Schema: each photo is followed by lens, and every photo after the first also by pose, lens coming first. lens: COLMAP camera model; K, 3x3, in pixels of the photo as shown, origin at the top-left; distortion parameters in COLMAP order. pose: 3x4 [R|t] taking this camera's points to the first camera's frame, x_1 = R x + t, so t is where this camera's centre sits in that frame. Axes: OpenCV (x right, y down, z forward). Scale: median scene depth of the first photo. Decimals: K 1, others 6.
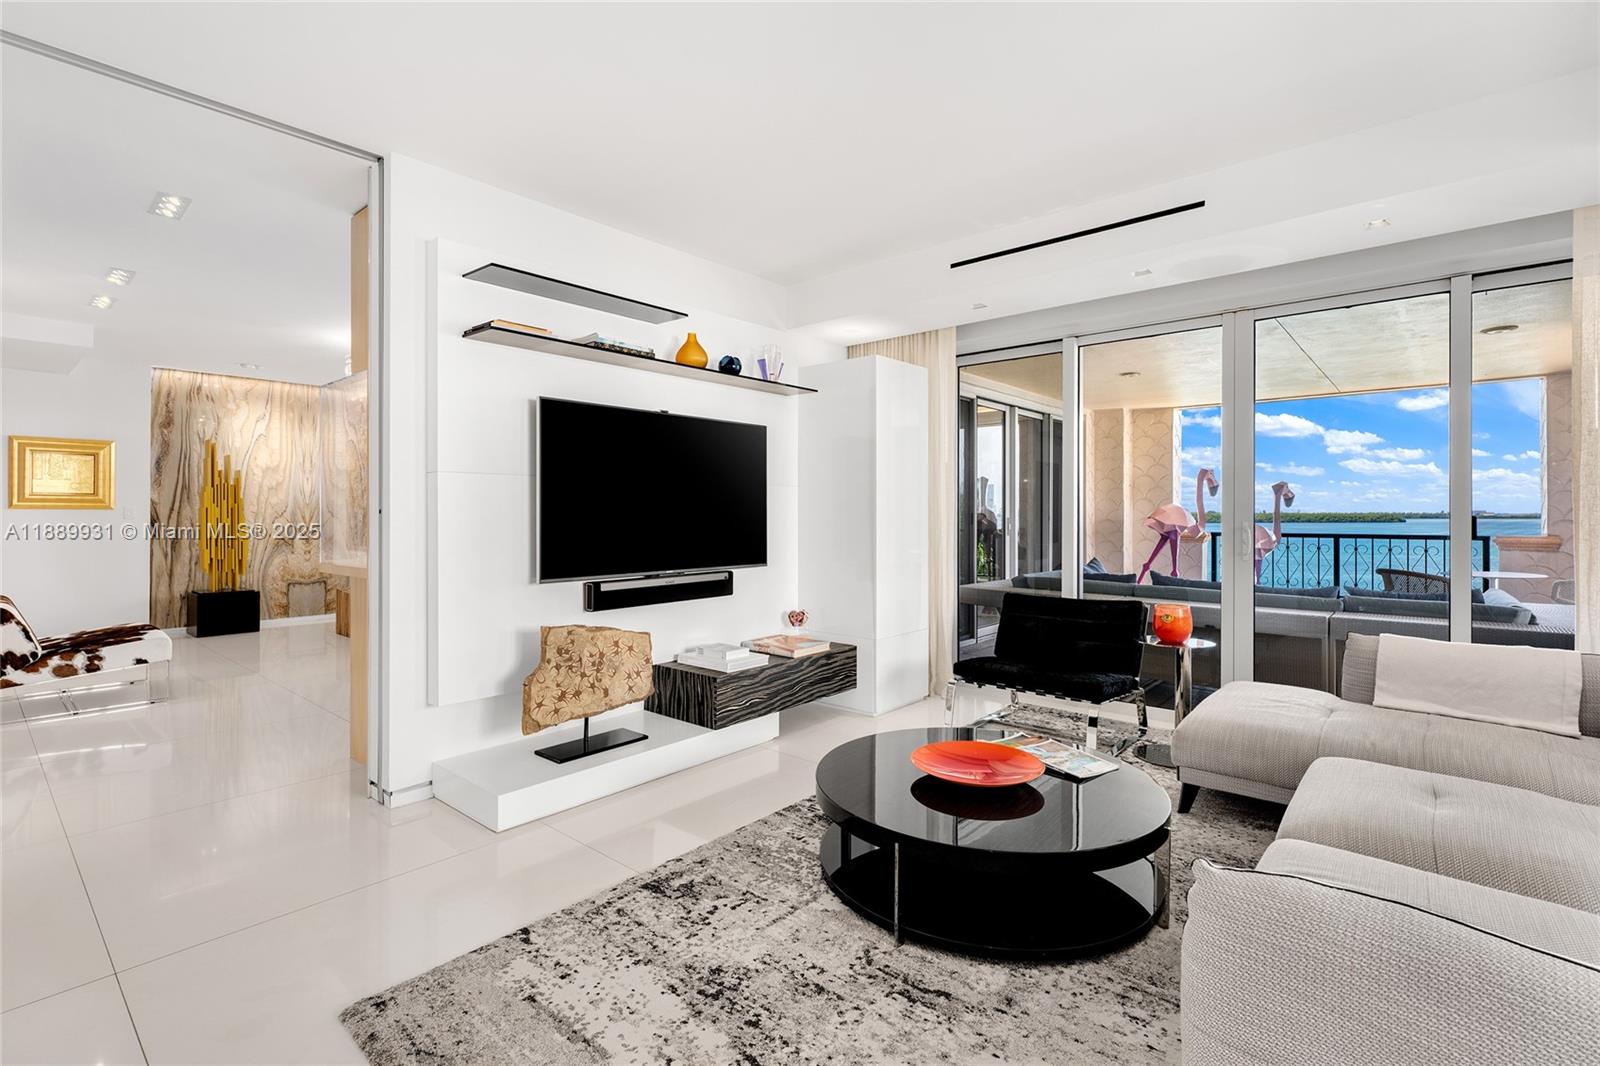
lens RADIAL K [[739.3, 0, 802.1], [0, 739.3, 505.3], [0, 0, 1]] dist [0.003989, 0.000546]
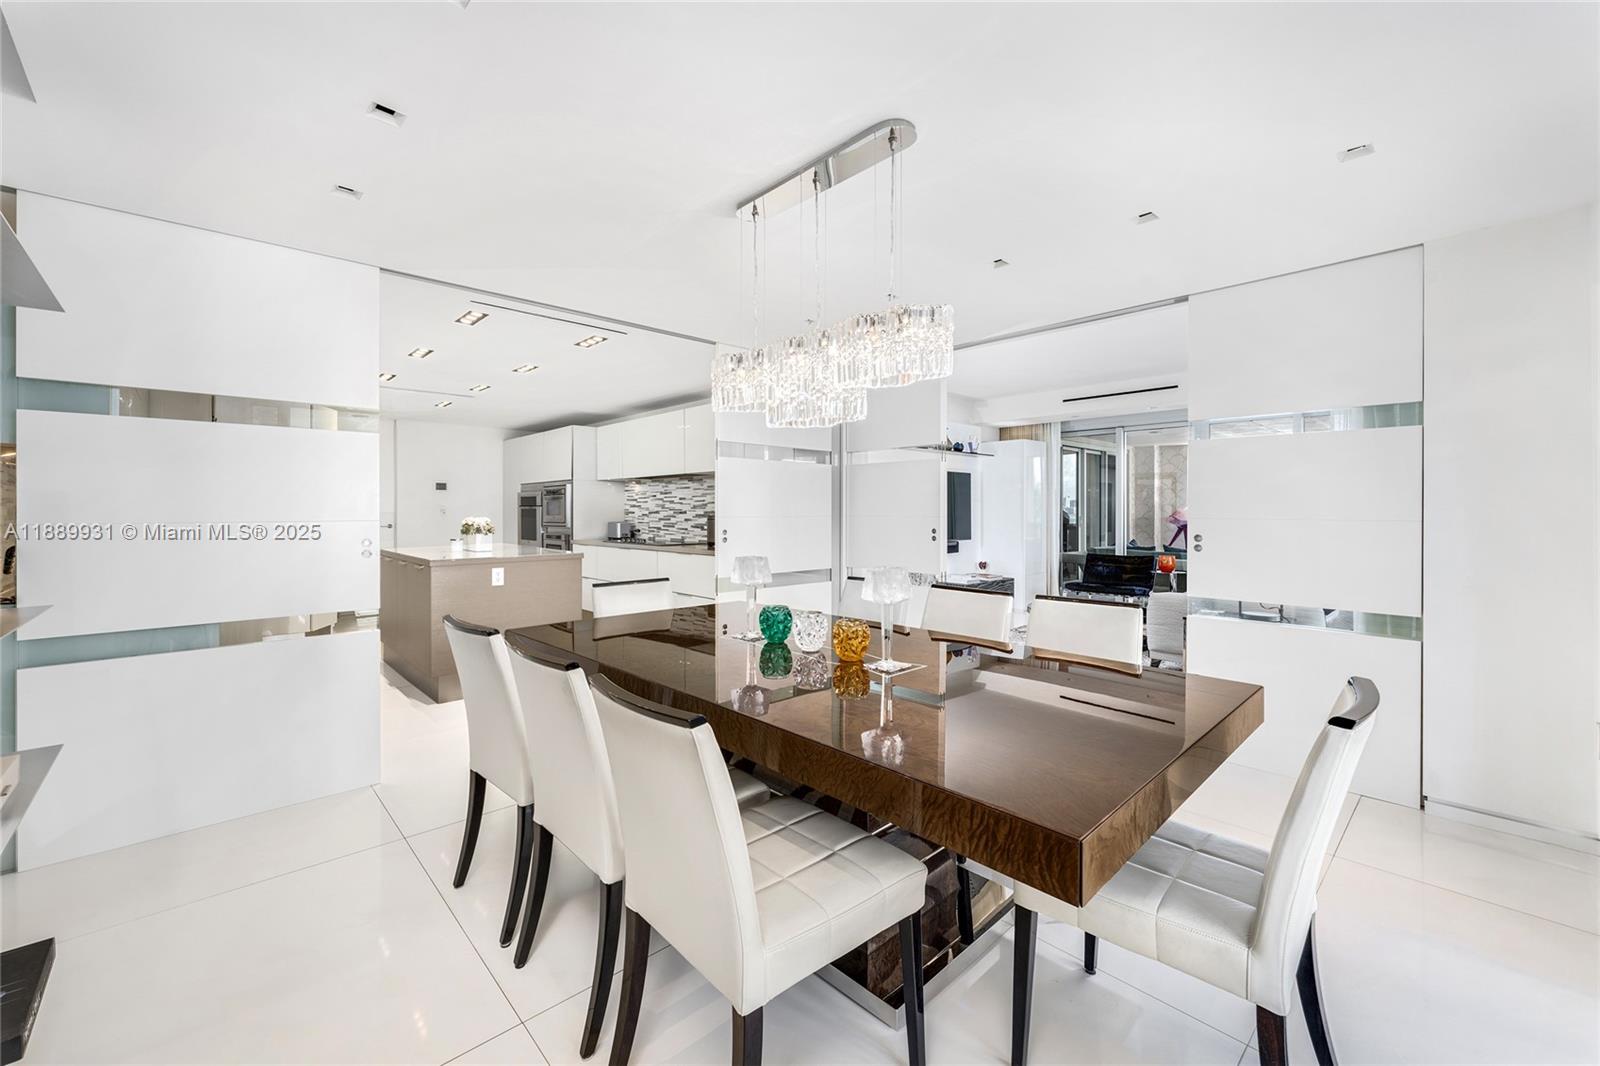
lens RADIAL K [[677.0, 0, 797.2], [0, 677.0, 508.0], [0, 0, 1]] dist [-0.000603, -0.000140]
pose [[0.995697, -0.002595, -0.092638, -0.310617], [0.003093, 0.999981, 0.005240, -0.017044], [0.092622, -0.005504, 0.995686, -0.832863]]
